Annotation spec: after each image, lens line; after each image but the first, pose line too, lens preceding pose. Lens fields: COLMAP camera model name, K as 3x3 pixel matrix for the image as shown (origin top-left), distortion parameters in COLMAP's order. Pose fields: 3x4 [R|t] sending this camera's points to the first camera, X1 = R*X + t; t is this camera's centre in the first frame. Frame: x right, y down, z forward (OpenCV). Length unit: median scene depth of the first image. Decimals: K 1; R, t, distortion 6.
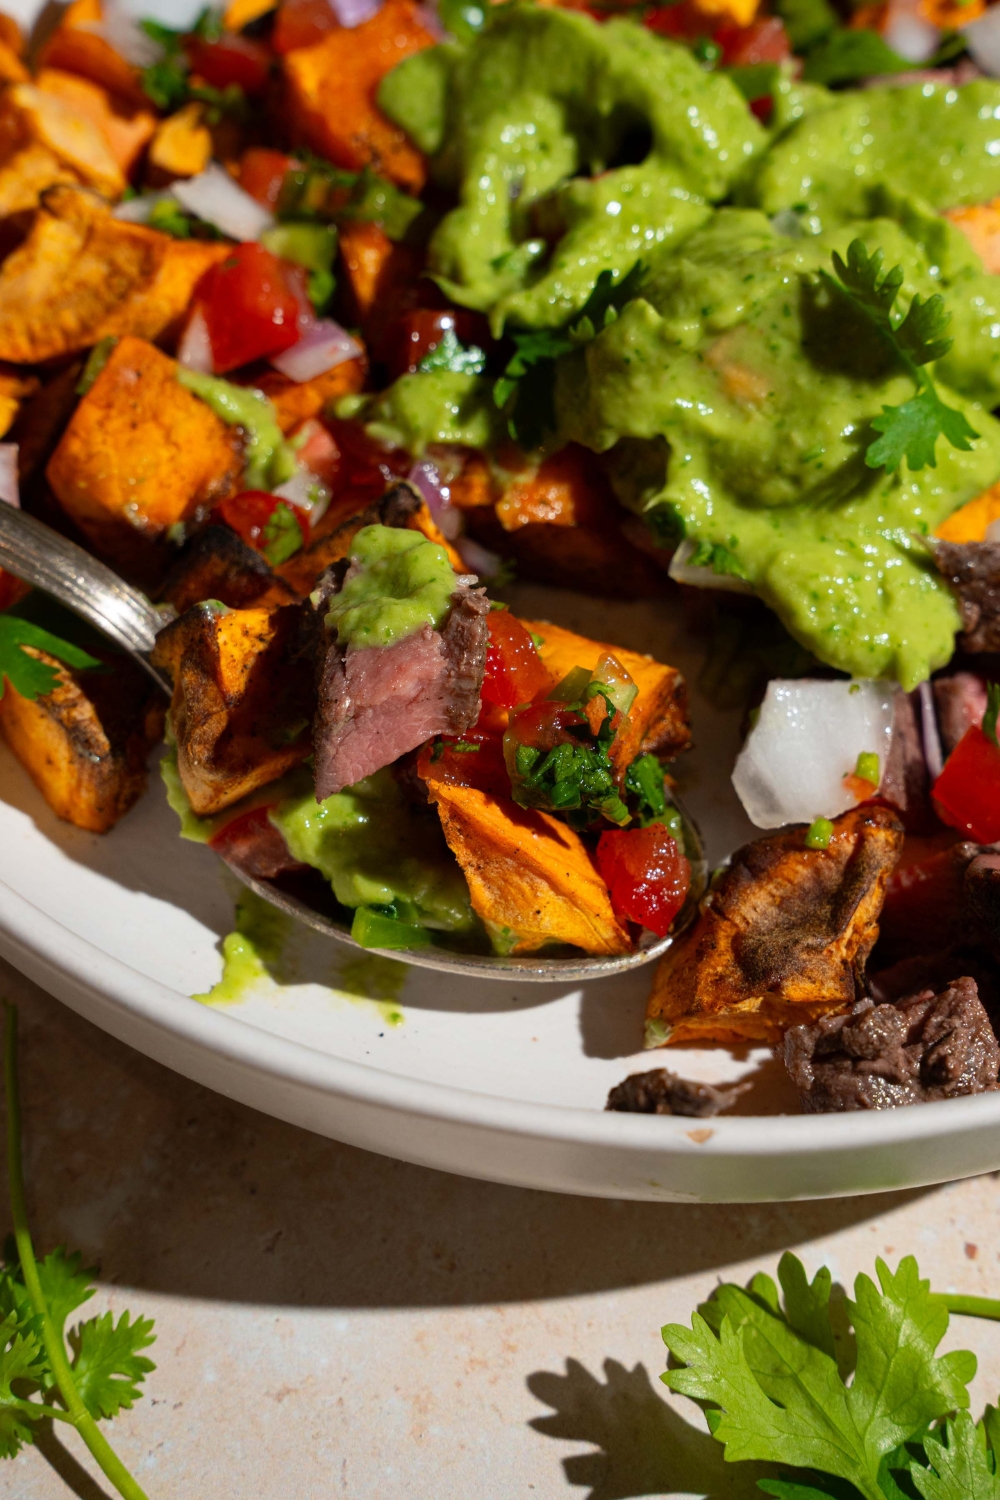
lens RADIAL K [[2633.7, 0, 501.4], [0, 2633.7, 735.7], [0, 0, 1]] dist [-0.128108, 0.000000]
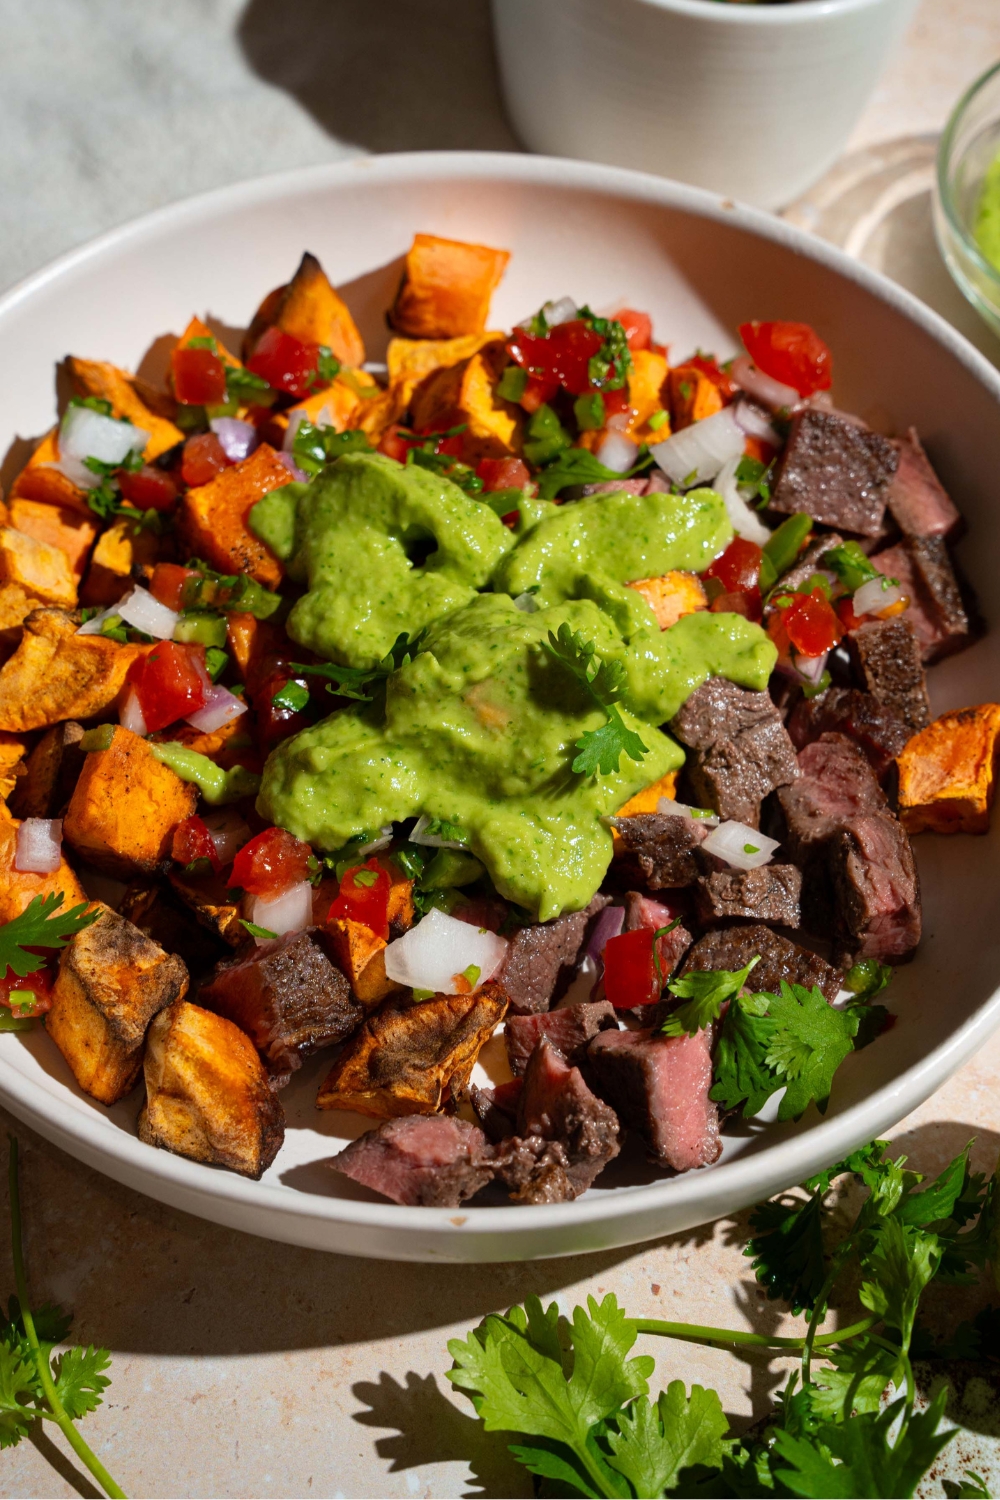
lens RADIAL K [[2371.7, 0, 505.6], [0, 2371.7, 745.7], [0, 0, 1]] dist [0.024100, 0.000000]
pose [[0.998957, -0.018859, 0.041596, 0.043199], [0.020488, 0.999026, -0.039077, -0.064318], [-0.040818, 0.039889, 0.998370, -0.378098]]
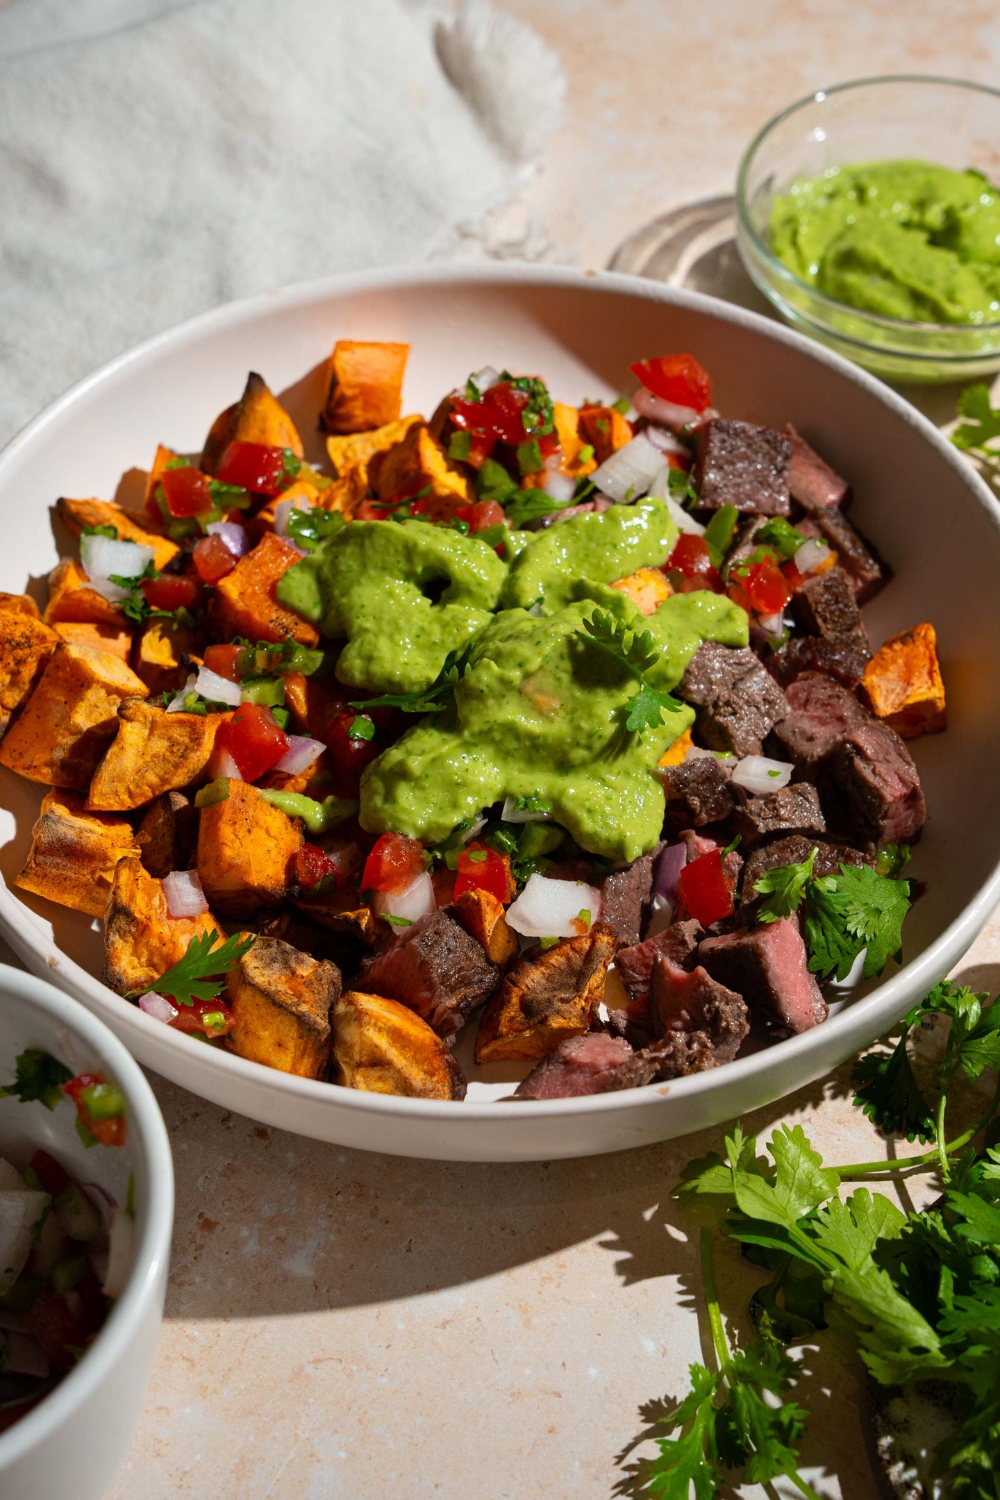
lens RADIAL K [[2371.7, 0, 497.5], [0, 2371.7, 763.9], [0, 0, 1]] dist [0.024100, 0.000000]
pose [[0.953501, -0.216146, 0.210042, -0.291140], [0.240612, 0.965598, -0.098618, 0.057555], [-0.181500, 0.144571, 0.972706, -0.561192]]
